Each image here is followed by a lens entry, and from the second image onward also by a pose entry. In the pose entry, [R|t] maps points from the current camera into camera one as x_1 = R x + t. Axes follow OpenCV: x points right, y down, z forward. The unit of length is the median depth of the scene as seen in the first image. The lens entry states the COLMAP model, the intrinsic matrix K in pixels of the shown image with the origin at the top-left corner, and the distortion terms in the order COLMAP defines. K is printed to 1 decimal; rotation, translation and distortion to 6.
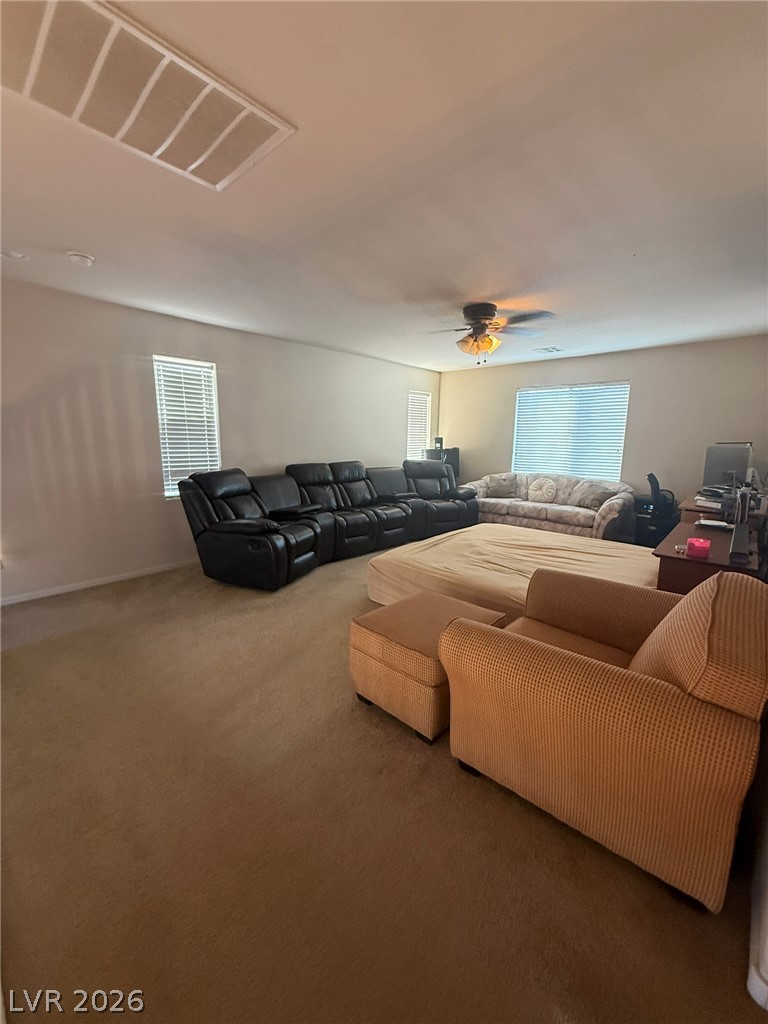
lens RADIAL K [[409.6, 0, 388.7], [0, 409.6, 514.7], [0, 0, 1]] dist [0.002735, 0.000189]
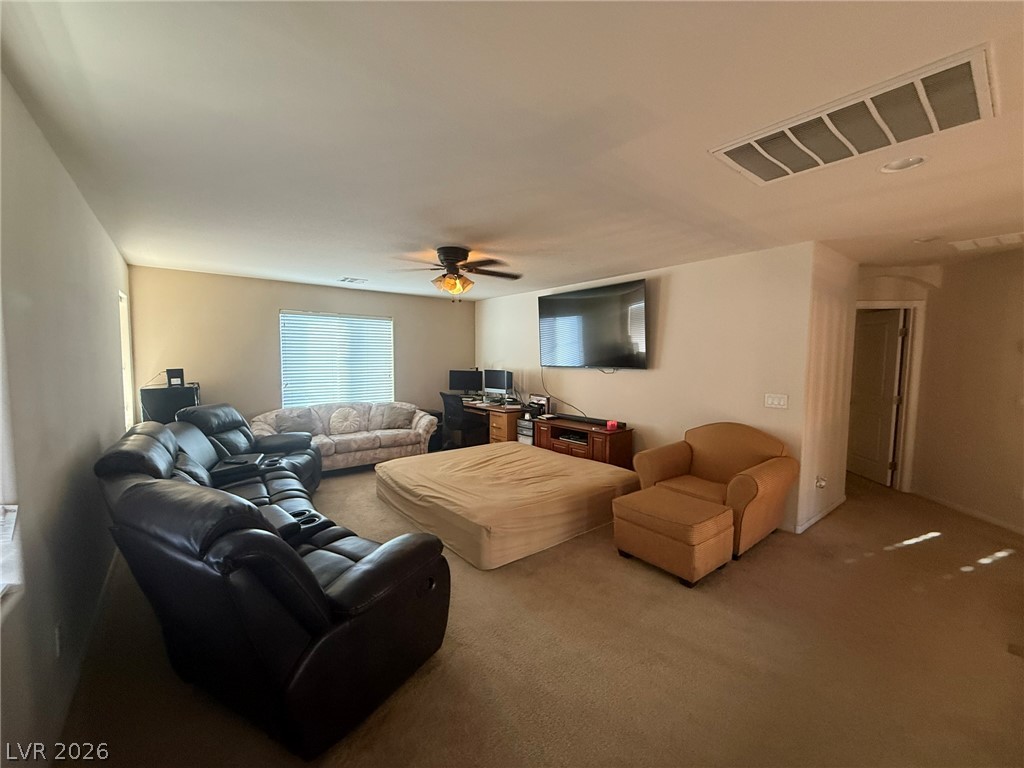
lens RADIAL K [[409.6, 0, 514.2], [0, 409.6, 384.0], [0, 0, 1]] dist [0.002735, 0.000189]
pose [[0.164836, -0.073389, 0.983587, -0.582092], [0.183168, 0.982159, 0.042586, -0.133451], [-0.969164, 0.173141, 0.175338, 0.527846]]
